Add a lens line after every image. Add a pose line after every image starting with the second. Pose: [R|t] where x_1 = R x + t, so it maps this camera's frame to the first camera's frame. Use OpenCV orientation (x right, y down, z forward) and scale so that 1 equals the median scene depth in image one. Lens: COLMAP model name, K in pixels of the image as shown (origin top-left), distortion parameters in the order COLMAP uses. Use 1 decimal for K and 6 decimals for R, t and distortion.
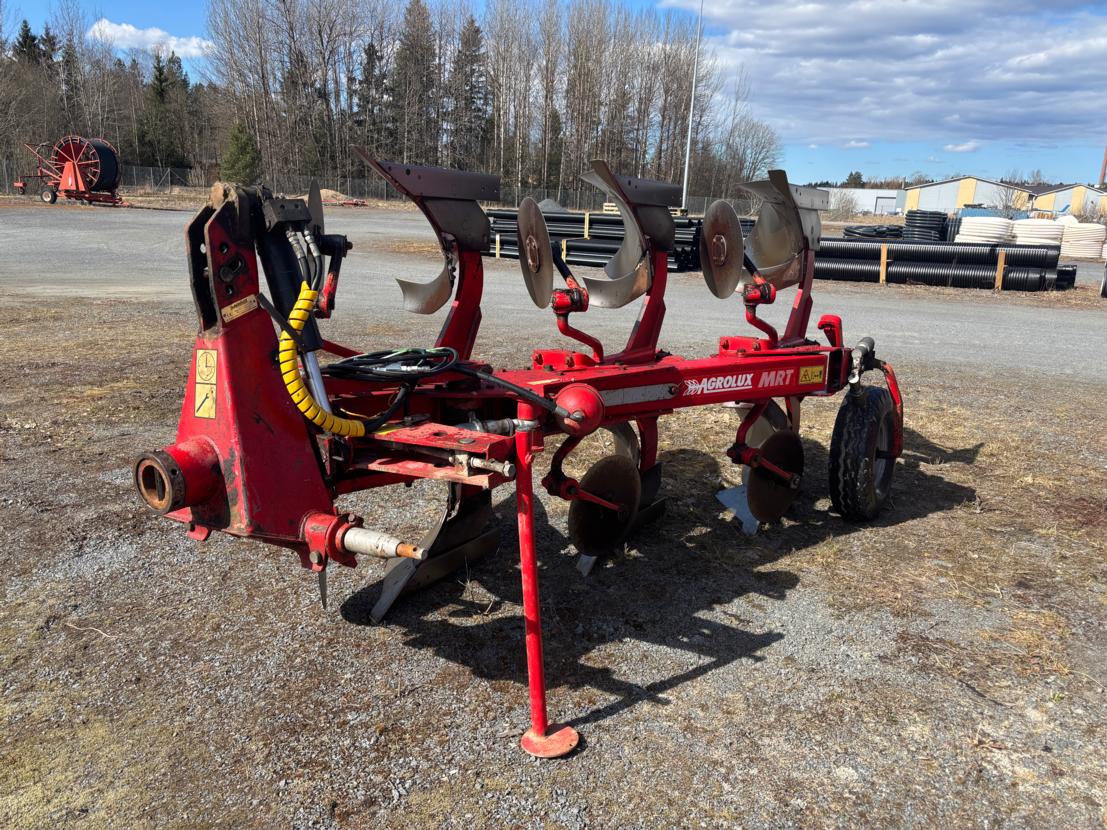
lens RADIAL K [[869.4, 0, 558.8], [0, 869.4, 415.3], [0, 0, 1]] dist [0.067299, -0.101063]
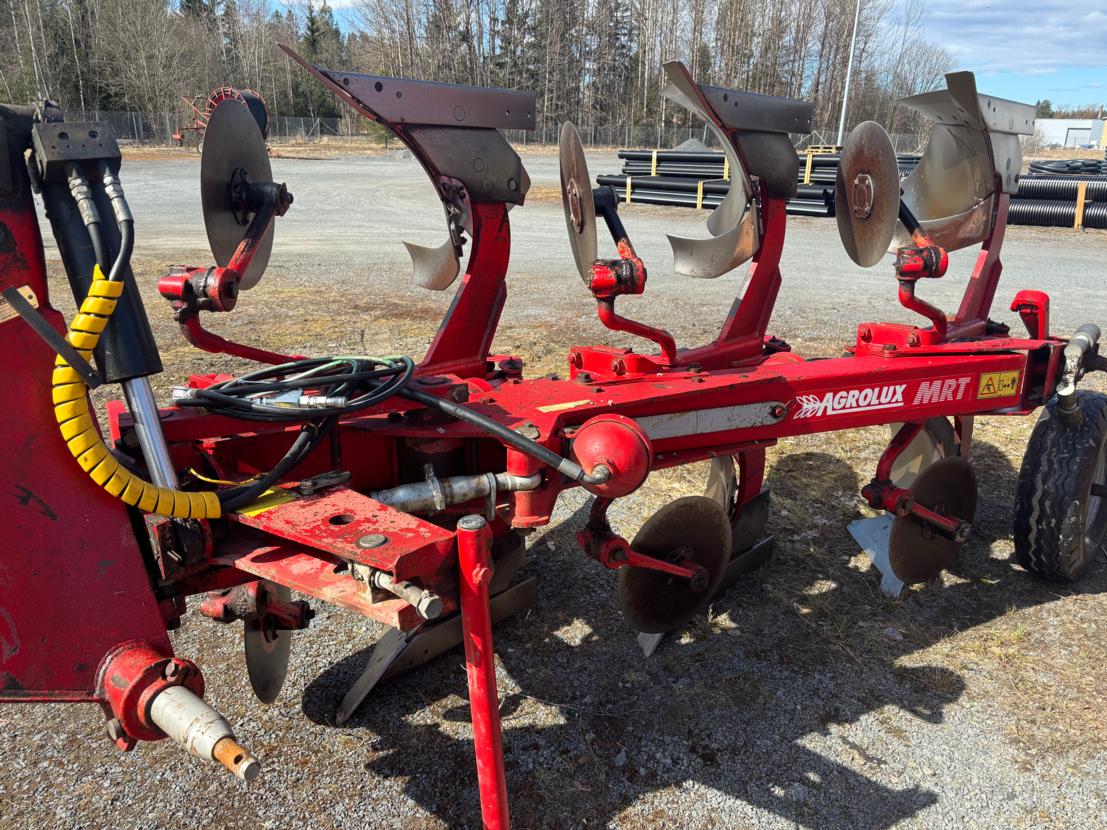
lens RADIAL K [[847.4, 0, 555.5], [0, 847.4, 411.7], [0, 0, 1]] dist [0.013207, 0.012762]
pose [[0.984307, 0.032299, -0.173482, 0.063633], [-0.021063, 0.997582, 0.066224, -0.056094], [0.175201, -0.061531, 0.982608, 0.275648]]
